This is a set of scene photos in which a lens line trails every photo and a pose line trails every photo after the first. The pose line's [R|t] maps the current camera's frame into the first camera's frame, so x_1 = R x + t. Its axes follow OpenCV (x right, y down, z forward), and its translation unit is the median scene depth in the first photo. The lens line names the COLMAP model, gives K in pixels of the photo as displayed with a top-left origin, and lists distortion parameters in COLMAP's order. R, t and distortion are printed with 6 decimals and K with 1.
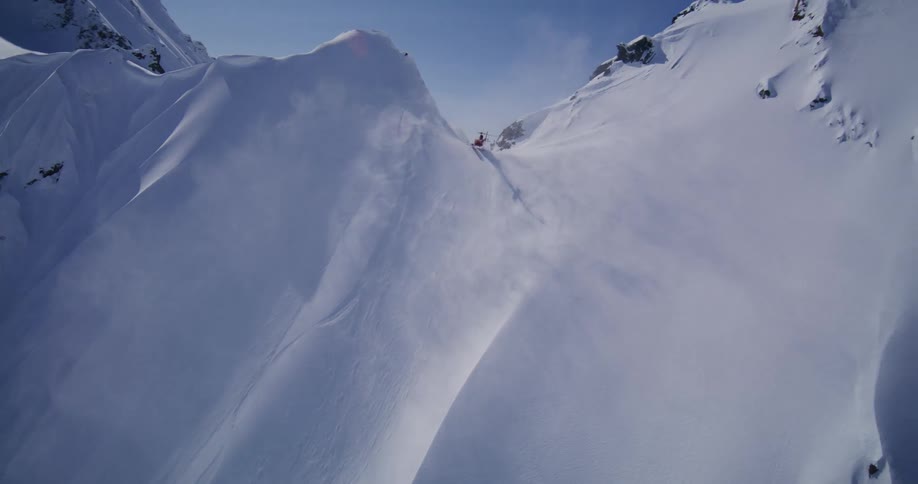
lens RADIAL K [[445.2, 0, 459.0], [0, 445.2, 242.0], [0, 0, 1]] dist [0.000423, 0.000163]
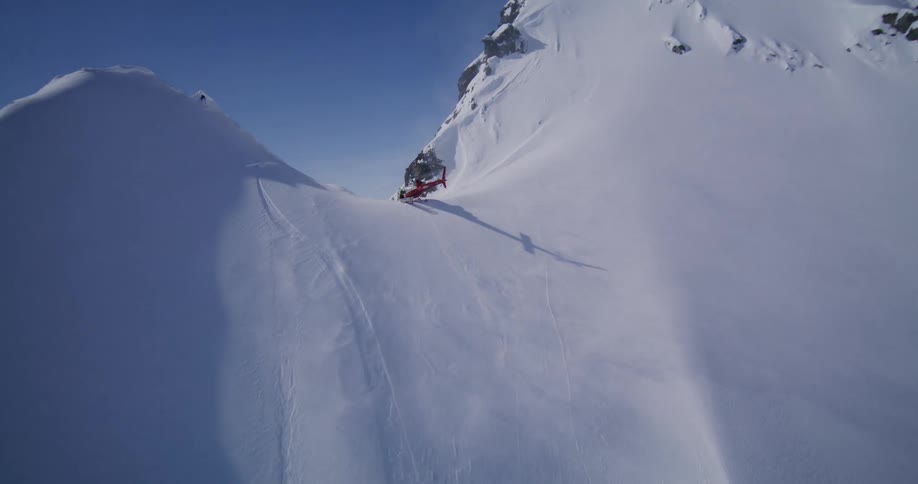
lens RADIAL K [[445.2, 0, 459.0], [0, 445.2, 242.0], [0, 0, 1]] dist [0.000423, 0.000163]
pose [[0.812312, -0.334616, 0.477683, -0.203267], [0.390764, 0.920277, -0.019852, -0.110728], [-0.432958, 0.202787, 0.878308, 0.408466]]
